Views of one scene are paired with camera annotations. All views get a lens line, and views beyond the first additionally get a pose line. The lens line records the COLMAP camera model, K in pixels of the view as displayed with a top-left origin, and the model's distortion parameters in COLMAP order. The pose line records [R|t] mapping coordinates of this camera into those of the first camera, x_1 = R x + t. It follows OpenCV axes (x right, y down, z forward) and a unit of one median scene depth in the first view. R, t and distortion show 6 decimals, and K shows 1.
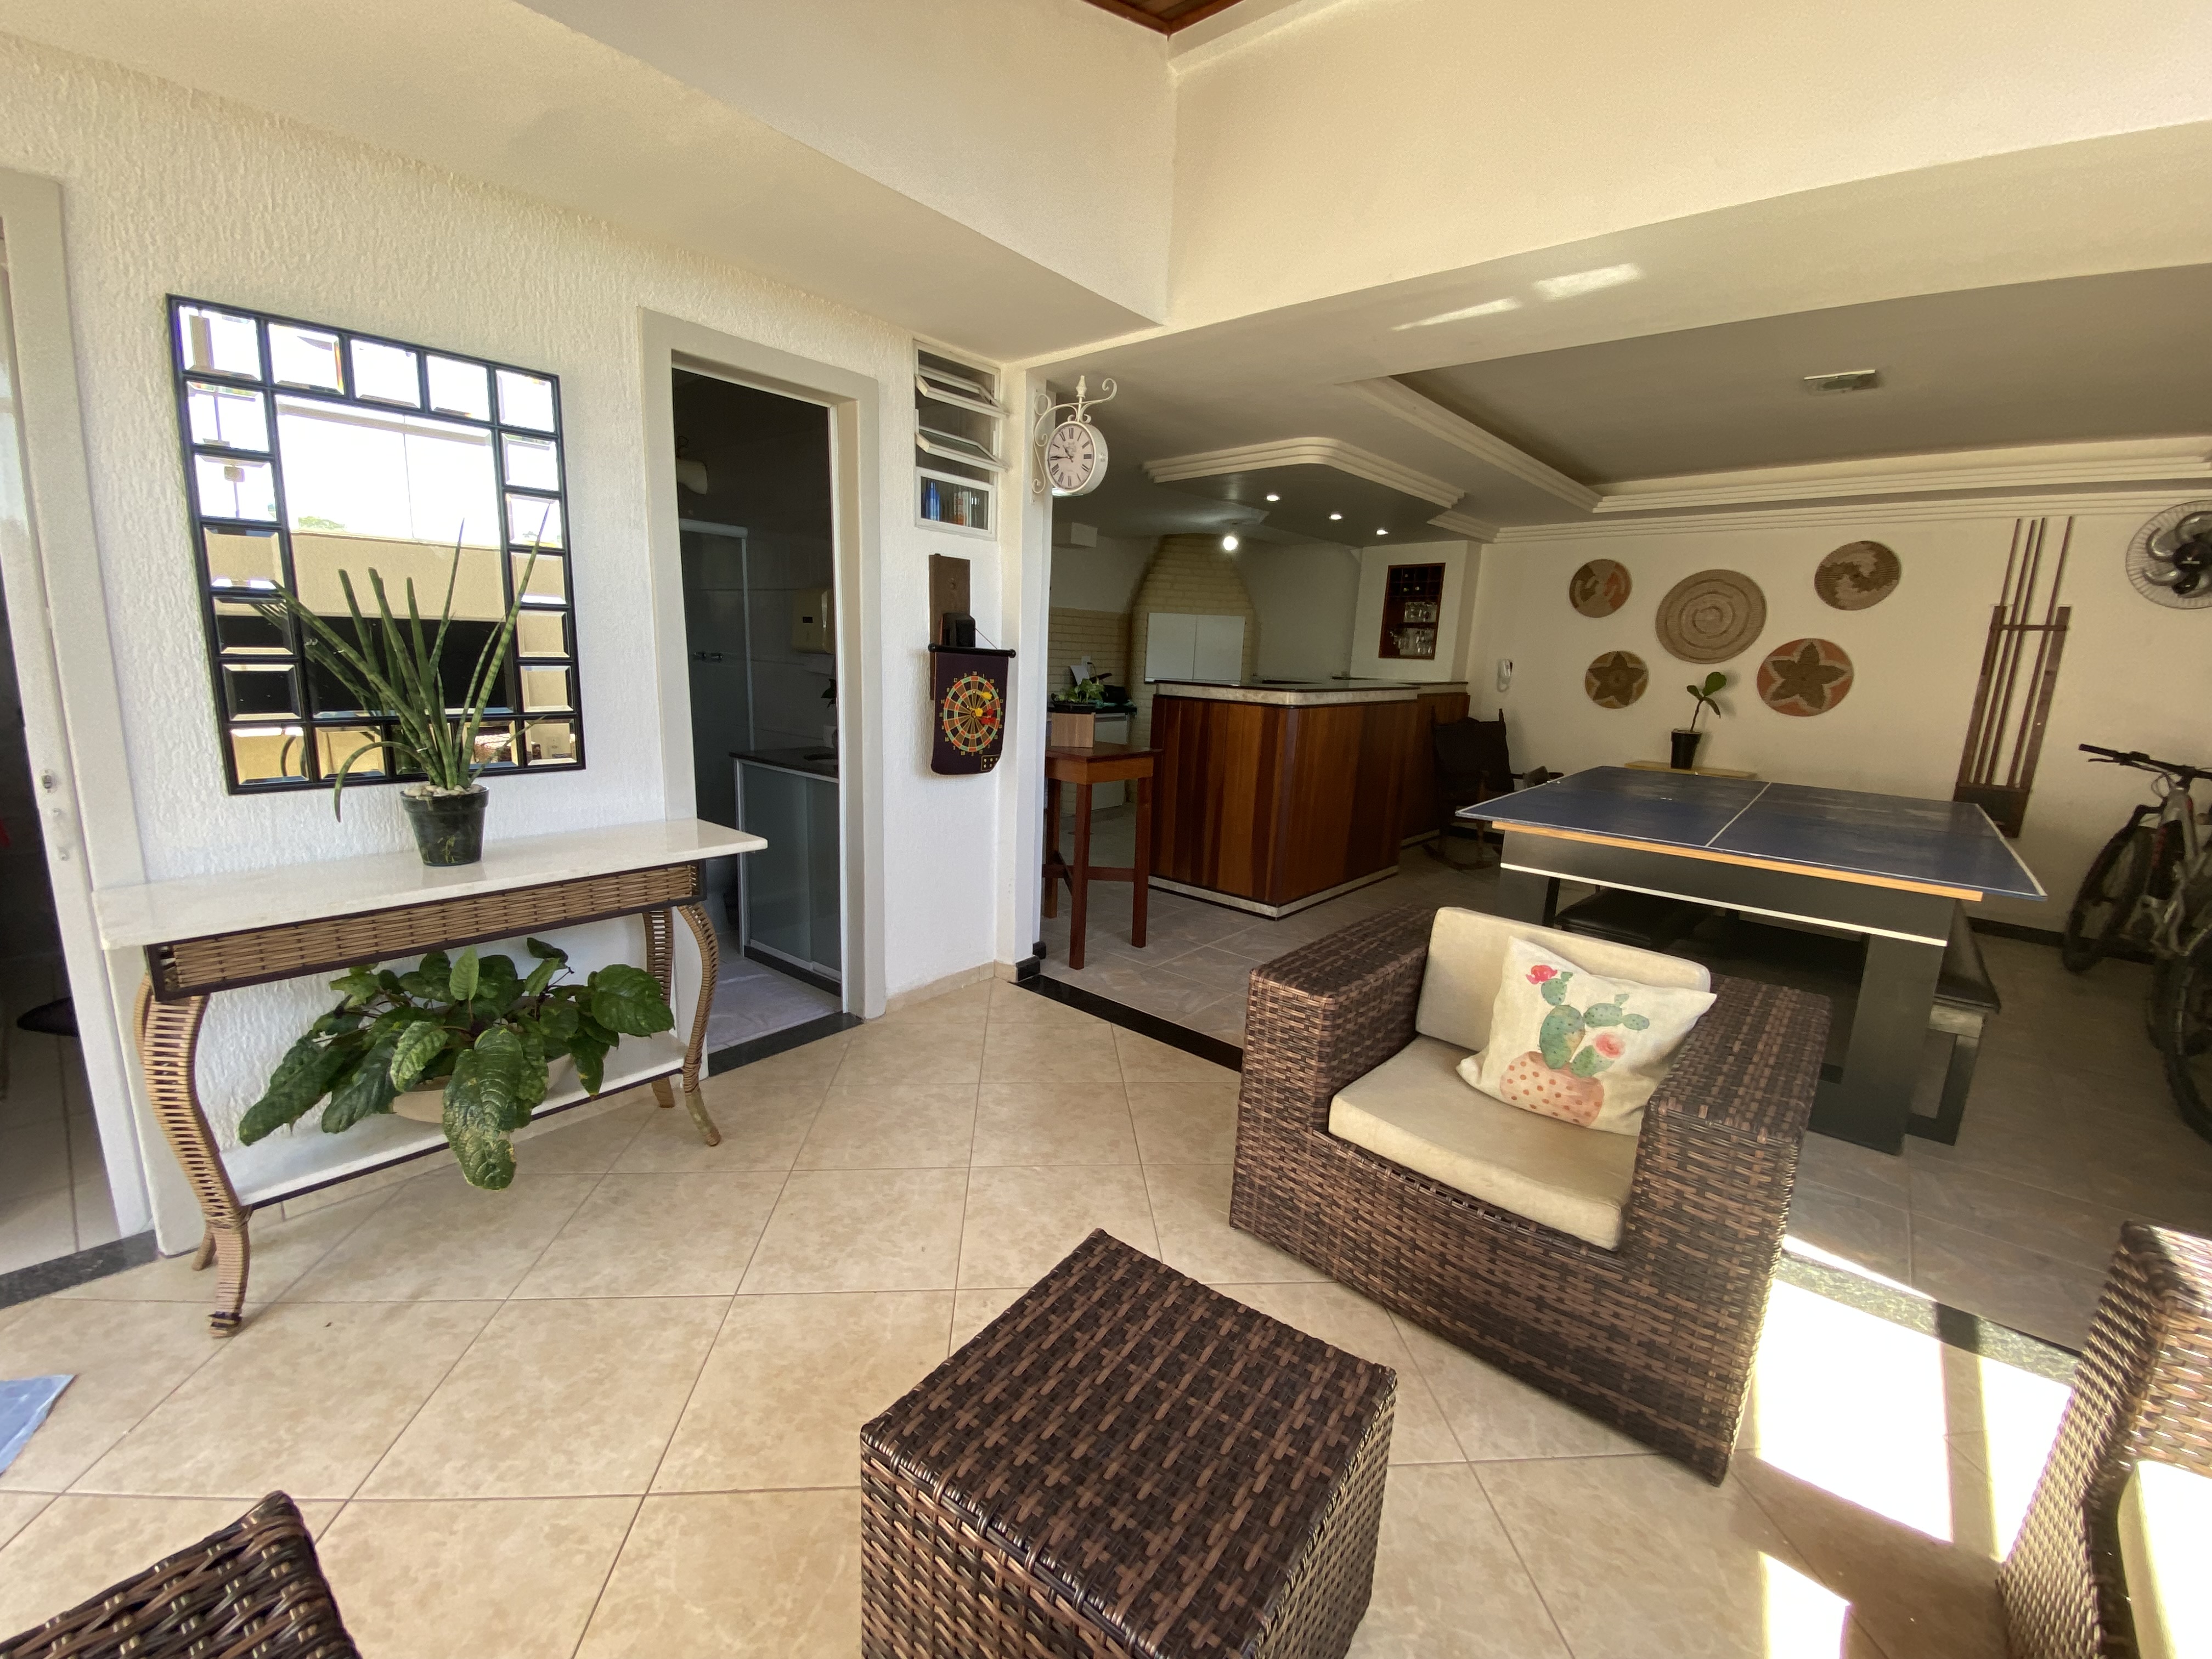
lens RADIAL K [[904.7, 0, 1105.2], [0, 904.7, 828.9], [0, 0, 1]] dist [-0.008087, -0.001531]
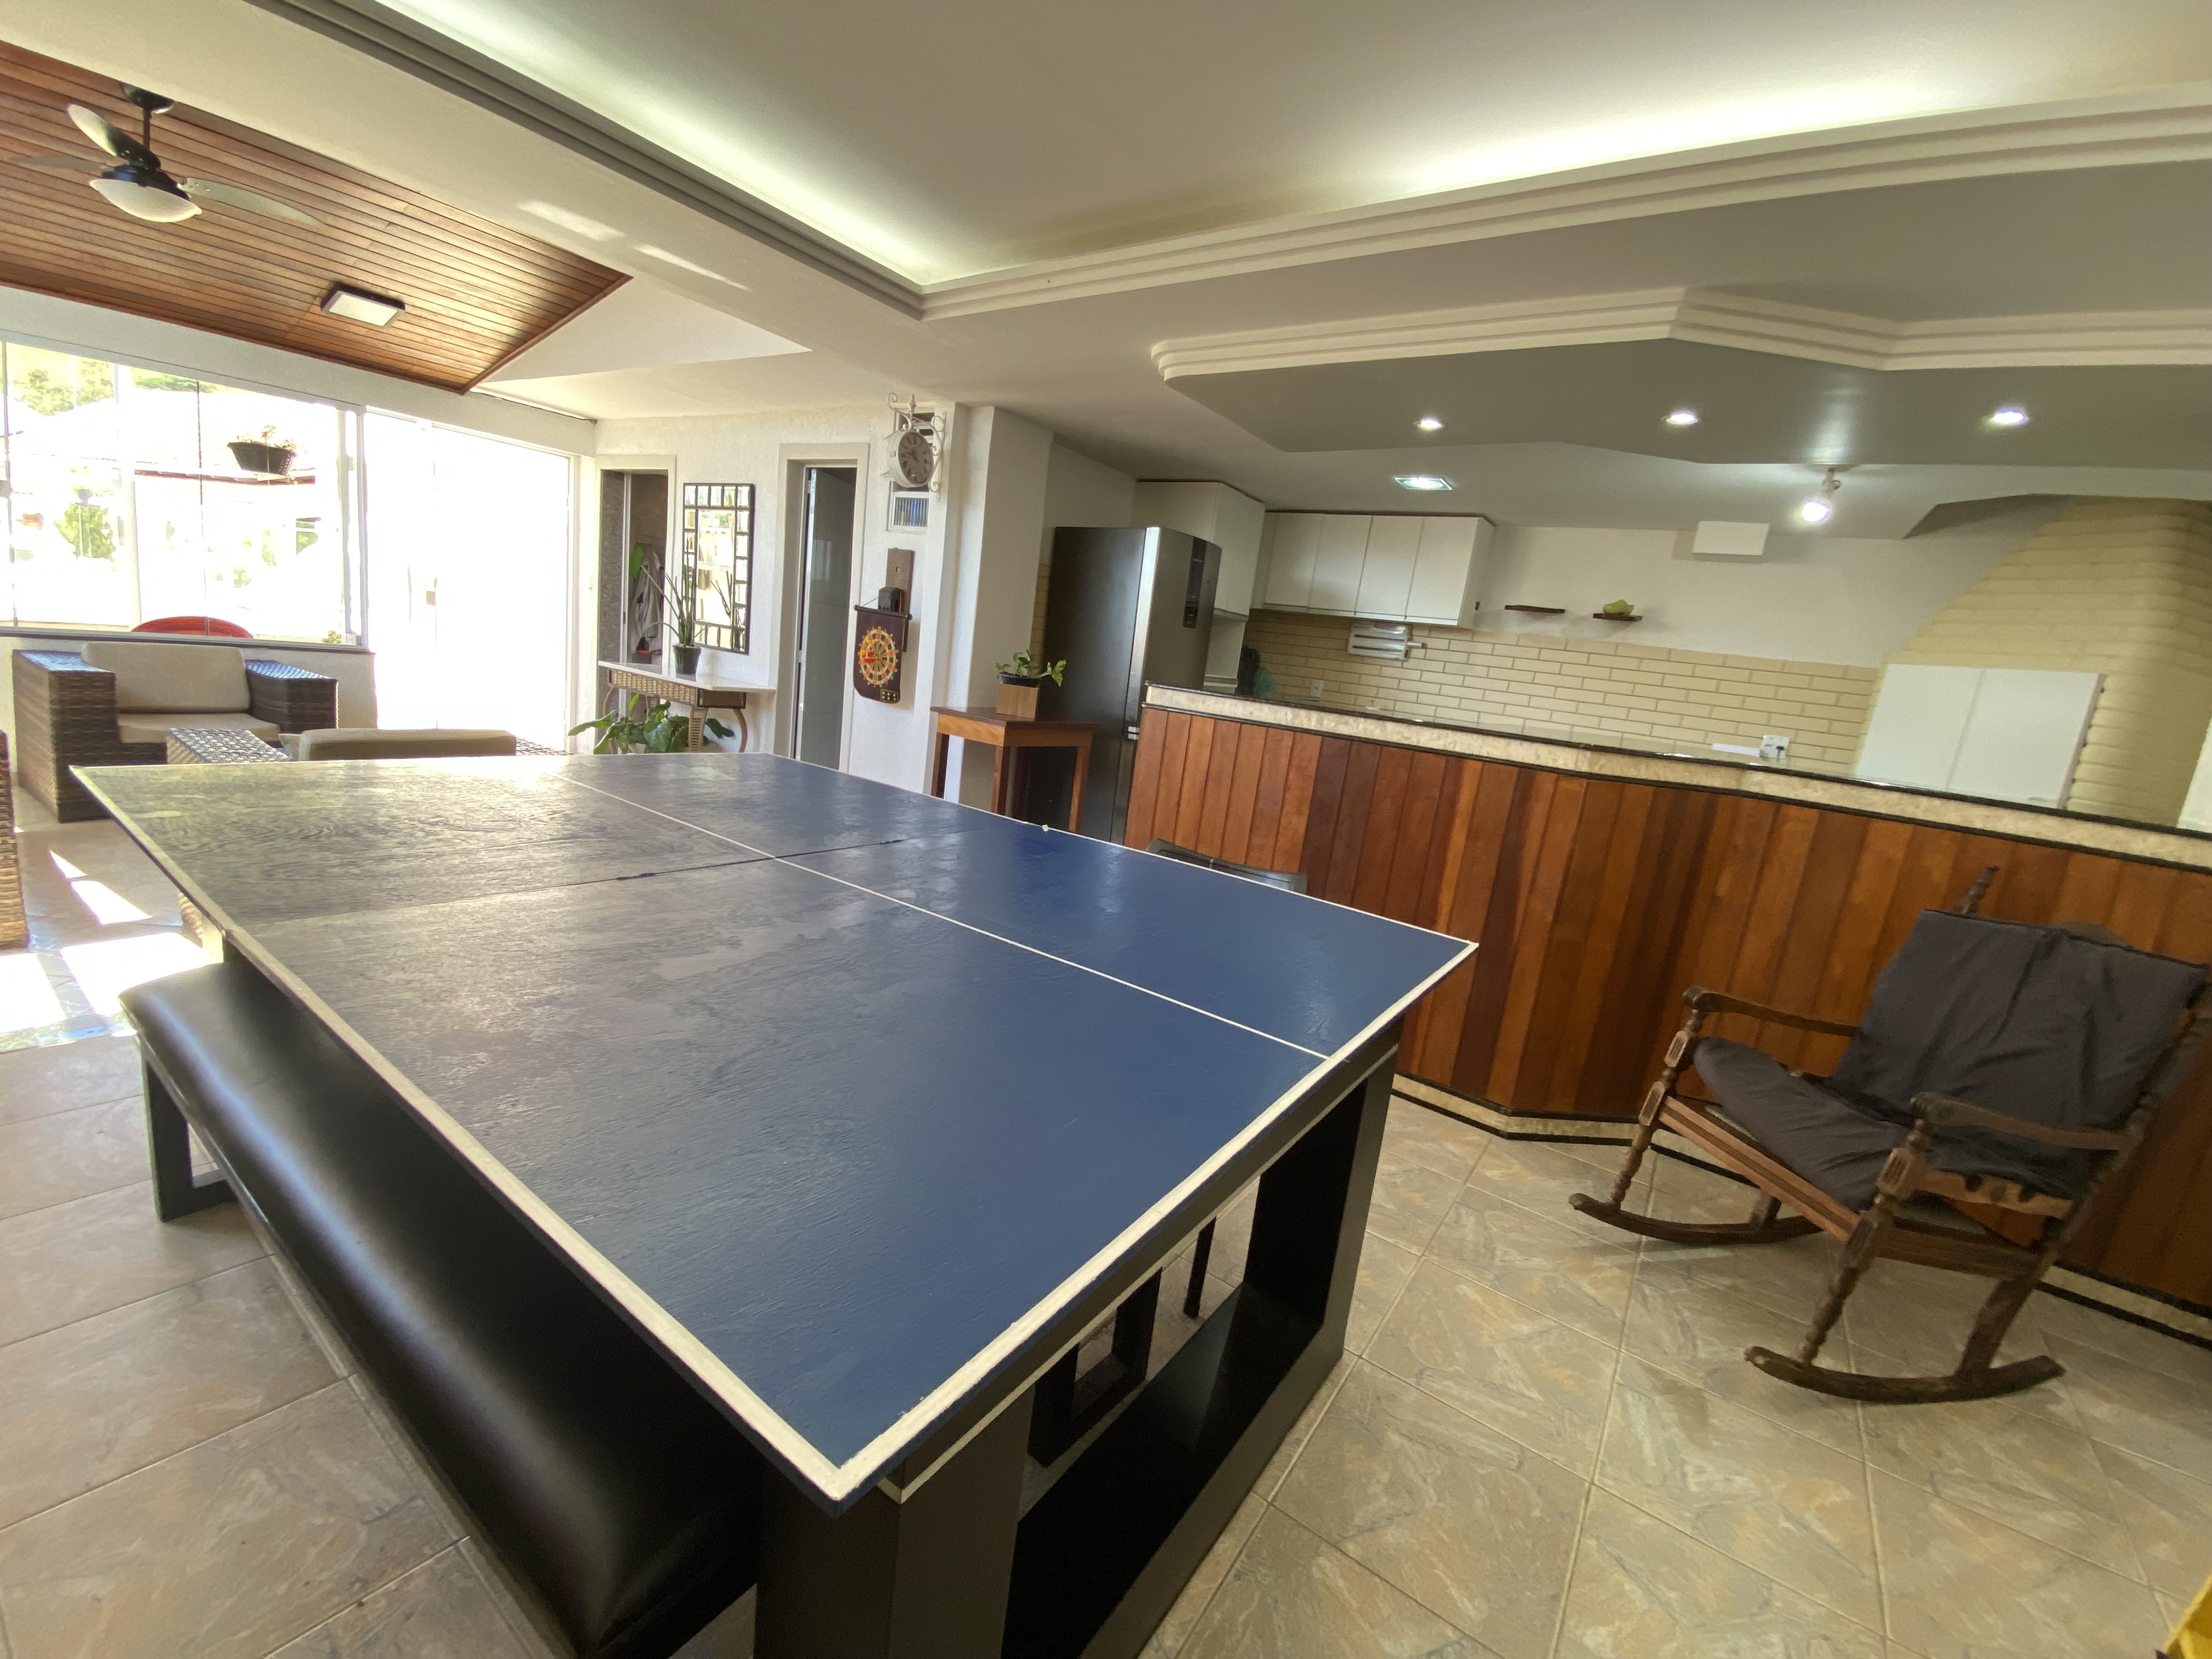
lens RADIAL K [[904.7, 0, 1099.1], [0, 904.7, 821.1], [0, 0, 1]] dist [-0.008087, -0.001531]
pose [[0.095433, 0.167734, -0.981202, 0.839468], [-0.310746, 0.941461, 0.130717, -0.114433], [0.945690, 0.292430, 0.141969, 0.772335]]
